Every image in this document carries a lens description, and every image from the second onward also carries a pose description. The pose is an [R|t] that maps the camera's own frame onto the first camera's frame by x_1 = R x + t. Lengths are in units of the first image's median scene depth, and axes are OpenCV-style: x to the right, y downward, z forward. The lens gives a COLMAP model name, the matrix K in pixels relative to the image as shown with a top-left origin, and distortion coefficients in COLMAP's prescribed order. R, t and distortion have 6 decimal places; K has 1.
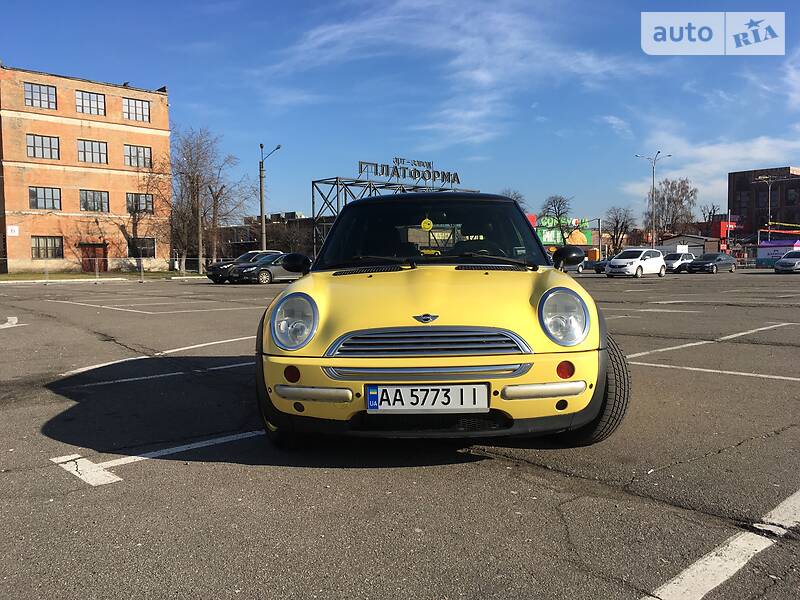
lens RADIAL K [[680.3, 0, 403.0], [0, 680.3, 299.0], [0, 0, 1]] dist [0.089821, -0.123012]
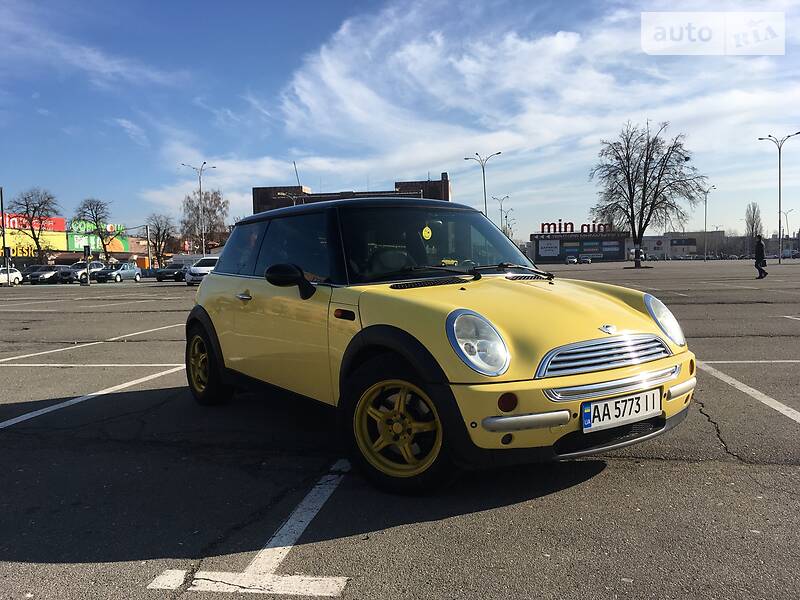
lens RADIAL K [[680.3, 0, 403.0], [0, 680.3, 299.0], [0, 0, 1]] dist [0.089821, -0.123012]
pose [[0.783115, -0.035467, 0.620865, -0.756324], [0.042393, 0.999095, 0.003602, -0.029517], [-0.620430, 0.023500, 0.783909, 0.368591]]
